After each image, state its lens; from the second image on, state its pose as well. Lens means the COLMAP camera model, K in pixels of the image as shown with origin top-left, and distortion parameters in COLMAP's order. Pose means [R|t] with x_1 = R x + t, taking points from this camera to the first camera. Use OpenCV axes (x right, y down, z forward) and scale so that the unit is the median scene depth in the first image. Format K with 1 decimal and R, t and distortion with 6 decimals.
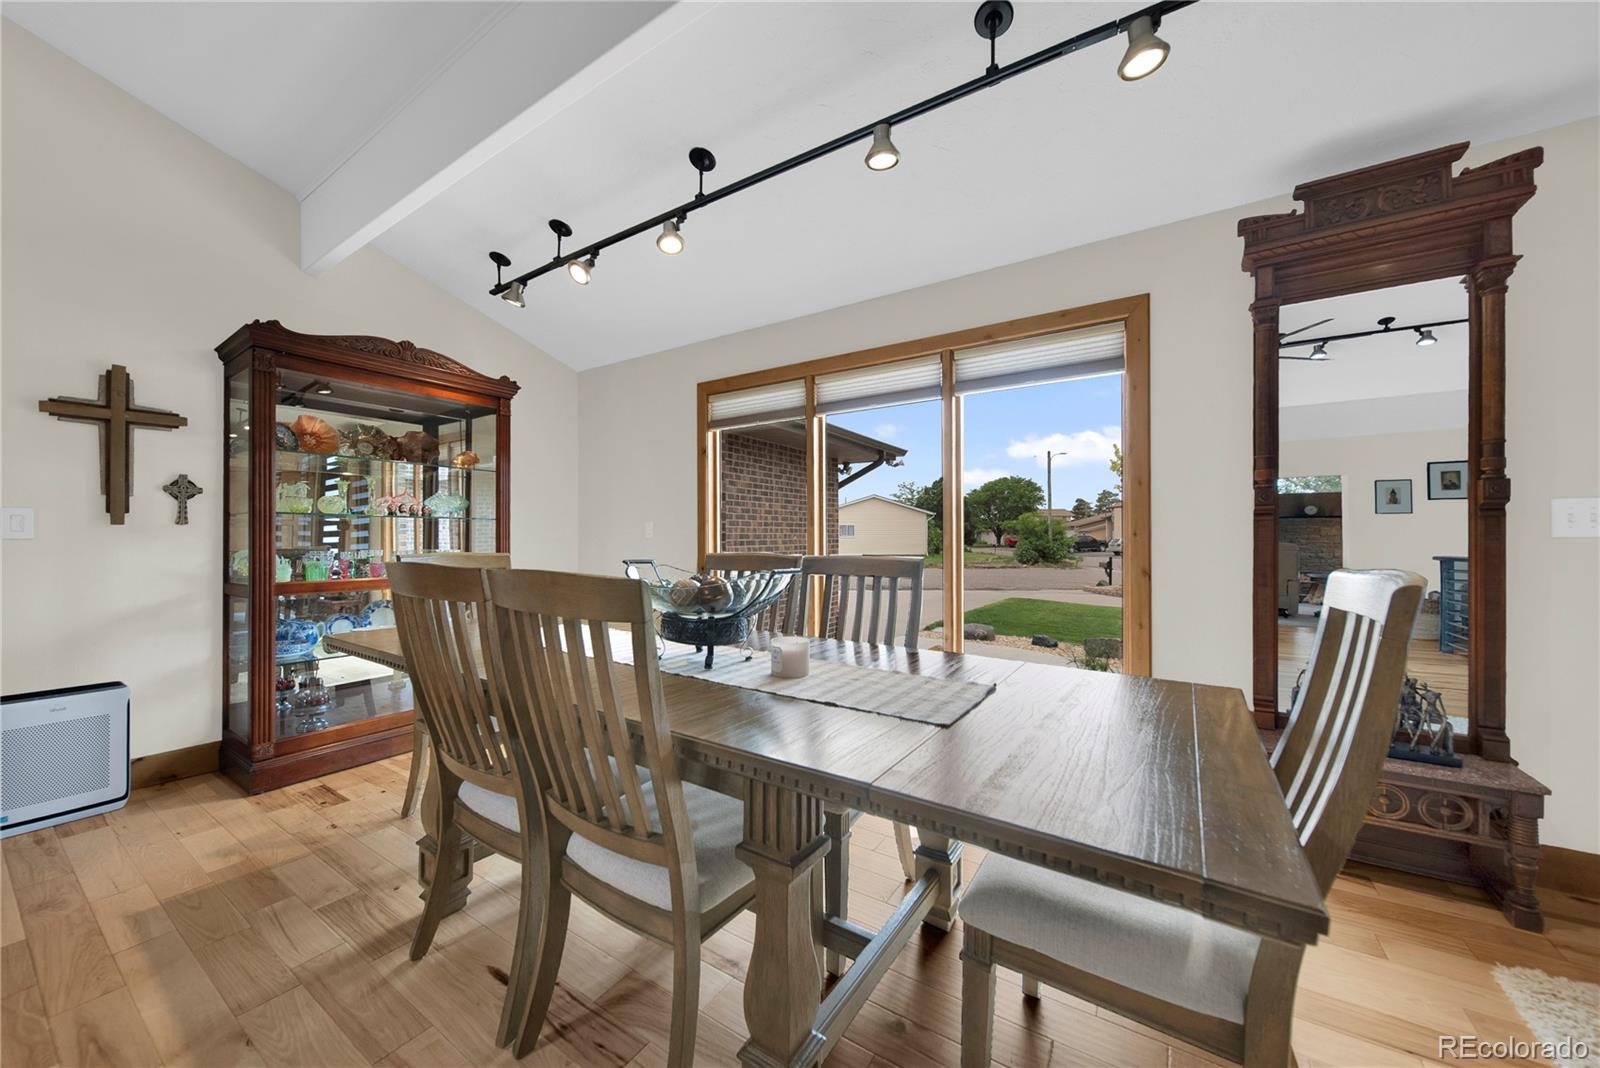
lens RADIAL K [[607.9, 0, 786.0], [0, 607.9, 540.7], [0, 0, 1]] dist [-0.002914, -0.001324]
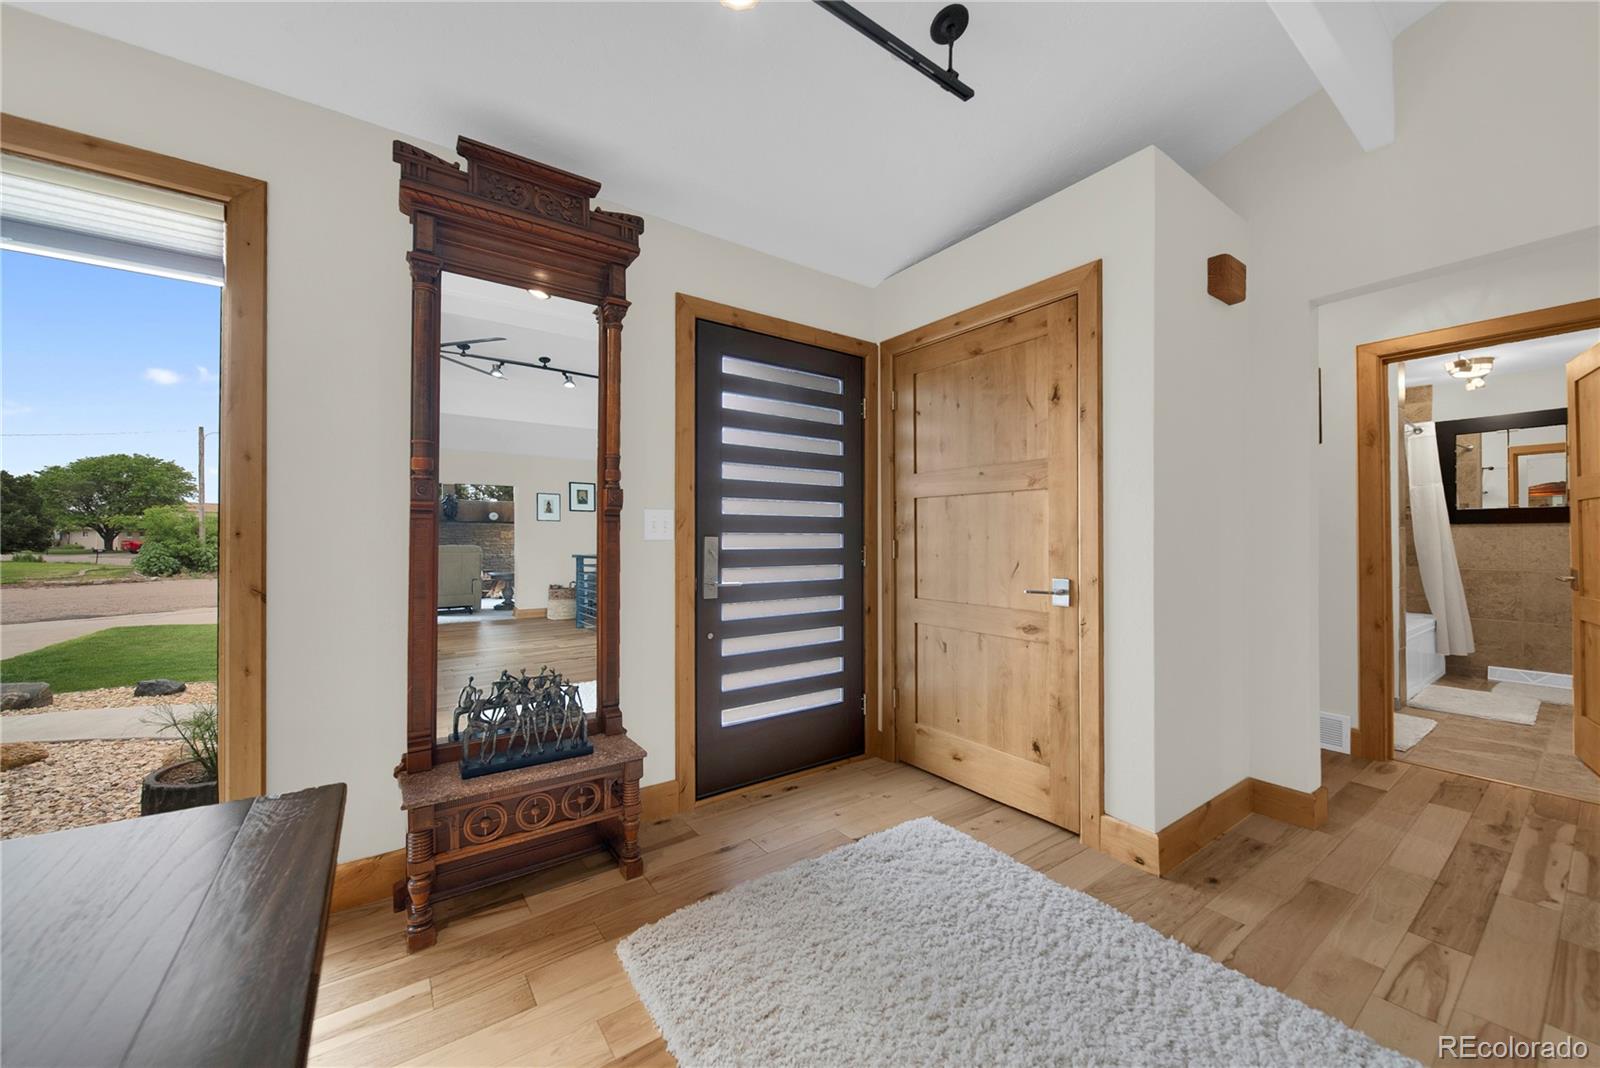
lens RADIAL K [[573.6, 0, 806.0], [0, 573.6, 531.2], [0, 0, 1]] dist [0.000992, -0.001158]
pose [[0.355765, 0.016284, 0.934434, 0.218654], [0.002765, 0.999825, -0.018476, -0.000819], [-0.934571, 0.009157, 0.355658, 0.207951]]
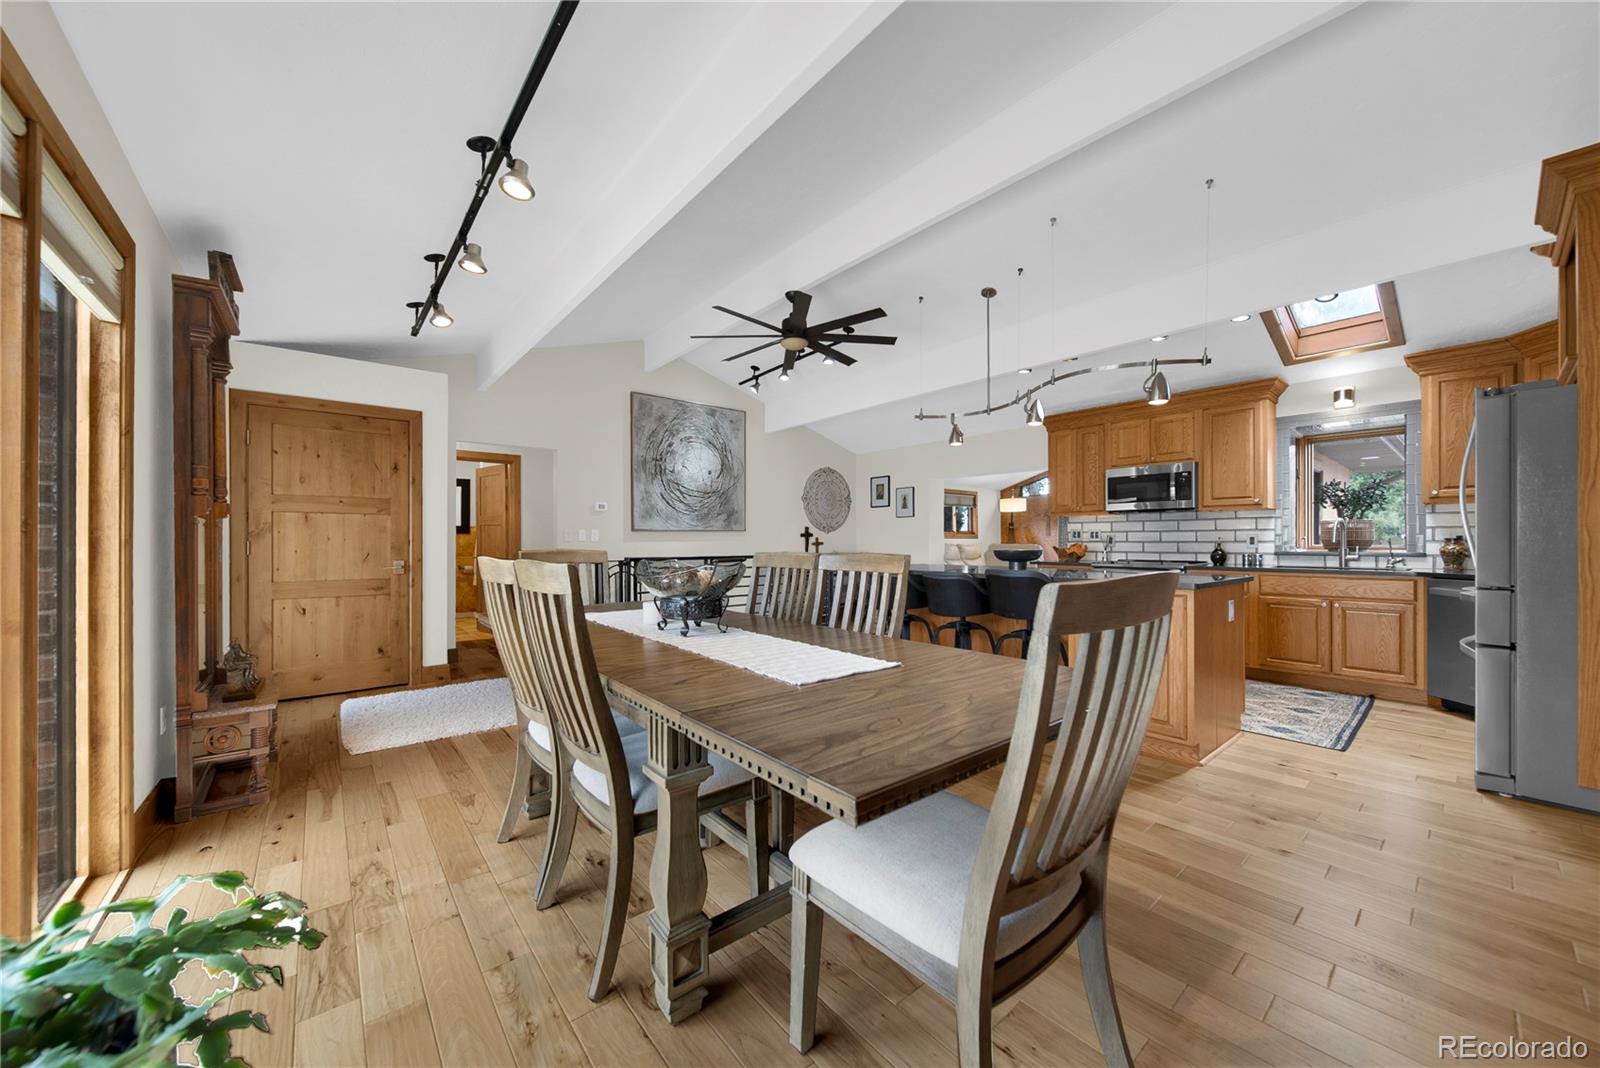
lens RADIAL K [[573.6, 0, 805.0], [0, 573.6, 539.9], [0, 0, 1]] dist [0.000992, -0.001158]
pose [[-0.963018, 0.003719, 0.269413, -0.492870], [0.004430, 0.999988, 0.002031, -0.004263], [-0.269402, 0.003149, -0.963023, 1.512962]]
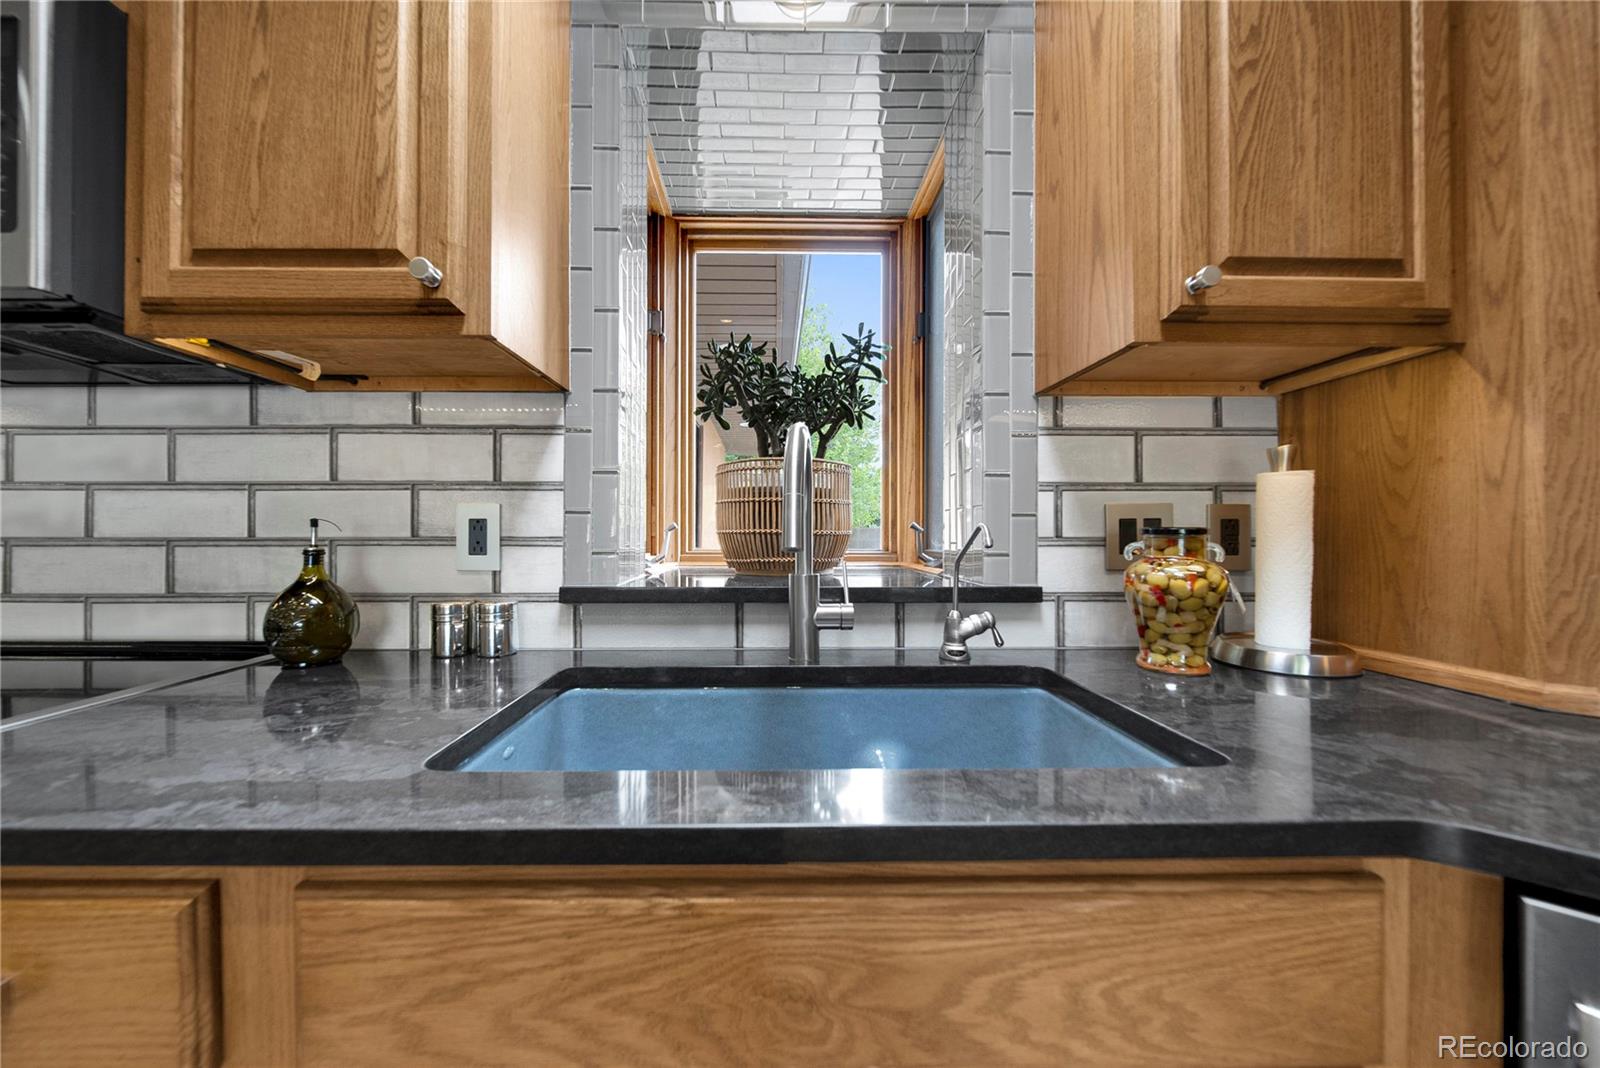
lens RADIAL K [[573.6, 0, 768.4], [0, 573.6, 536.6], [0, 0, 1]] dist [0.000992, -0.001158]
pose [[-0.827619, 0.000981, -0.561289, -1.412219], [-0.002285, 0.999984, 0.005116, 0.006727], [0.561285, 0.005516, -0.827604, -0.401212]]
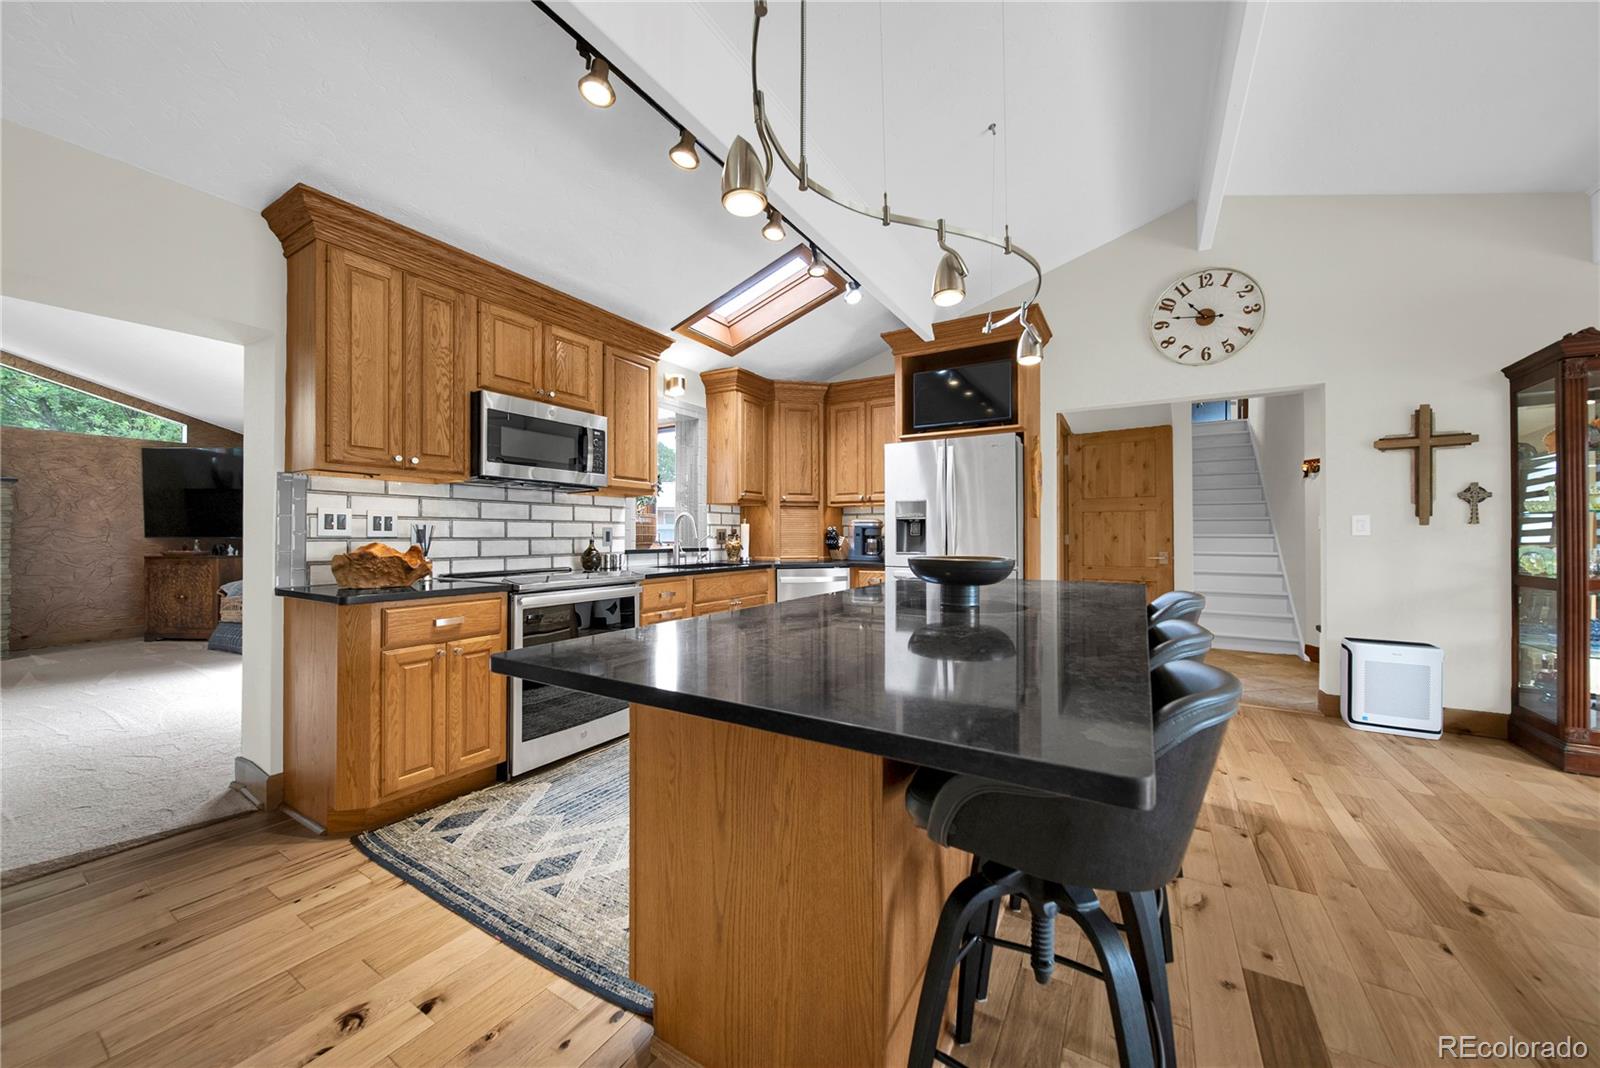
lens RADIAL K [[573.6, 0, 787.4], [0, 573.6, 532.3], [0, 0, 1]] dist [0.000992, -0.001158]
pose [[0.035593, -0.002295, -0.999364, 0.091690], [-0.005699, 0.999981, -0.002499, -0.001006], [0.999350, 0.005785, 0.035579, -0.446761]]
